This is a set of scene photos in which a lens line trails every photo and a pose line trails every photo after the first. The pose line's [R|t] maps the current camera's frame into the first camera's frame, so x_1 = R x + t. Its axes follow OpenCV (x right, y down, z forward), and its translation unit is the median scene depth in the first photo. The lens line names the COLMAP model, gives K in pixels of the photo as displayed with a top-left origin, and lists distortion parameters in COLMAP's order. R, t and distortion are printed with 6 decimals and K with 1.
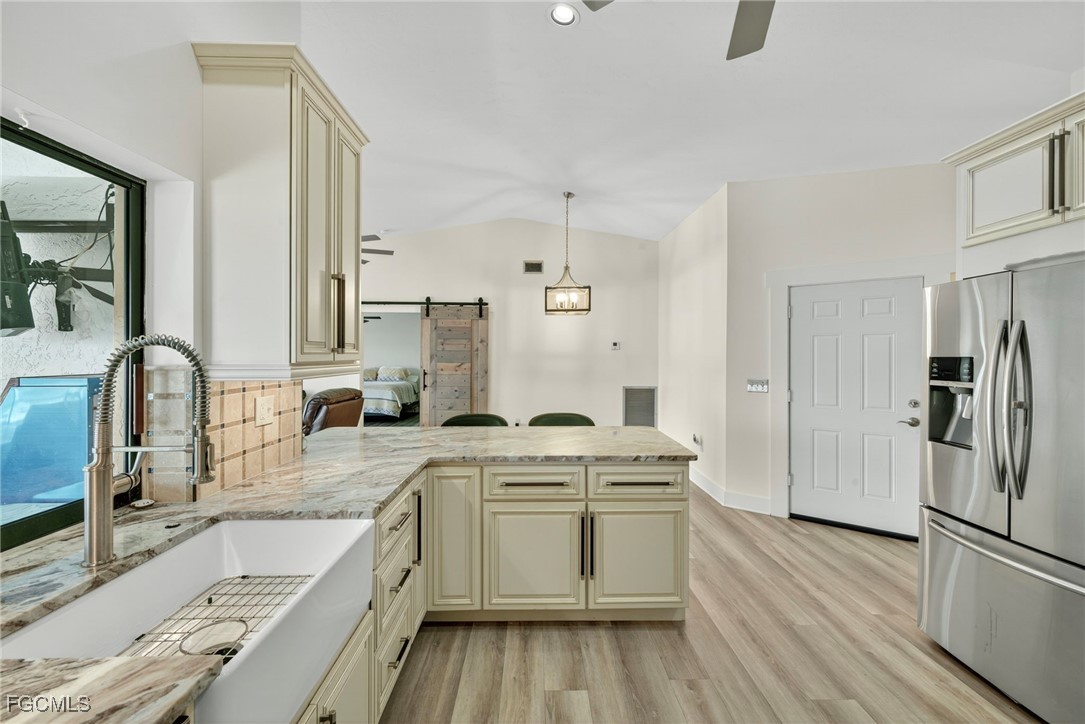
lens RADIAL K [[450.6, 0, 544.2], [0, 450.6, 354.0], [0, 0, 1]] dist [0.007167, -0.001678]
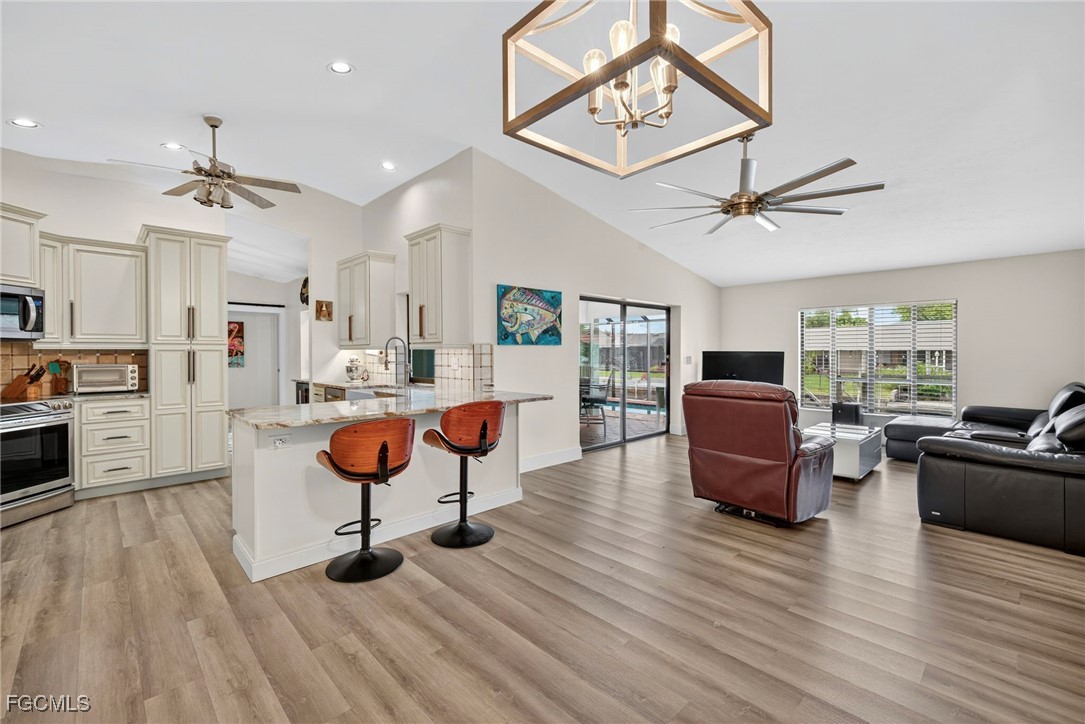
lens RADIAL K [[464.3, 0, 544.7], [0, 464.3, 355.2], [0, 0, 1]] dist [0.008361, 0.000113]
pose [[-0.736685, 0.005418, -0.676215, 0.571124], [0.001722, 0.999980, 0.006137, 0.056035], [0.676234, 0.003357, -0.736679, 2.628061]]
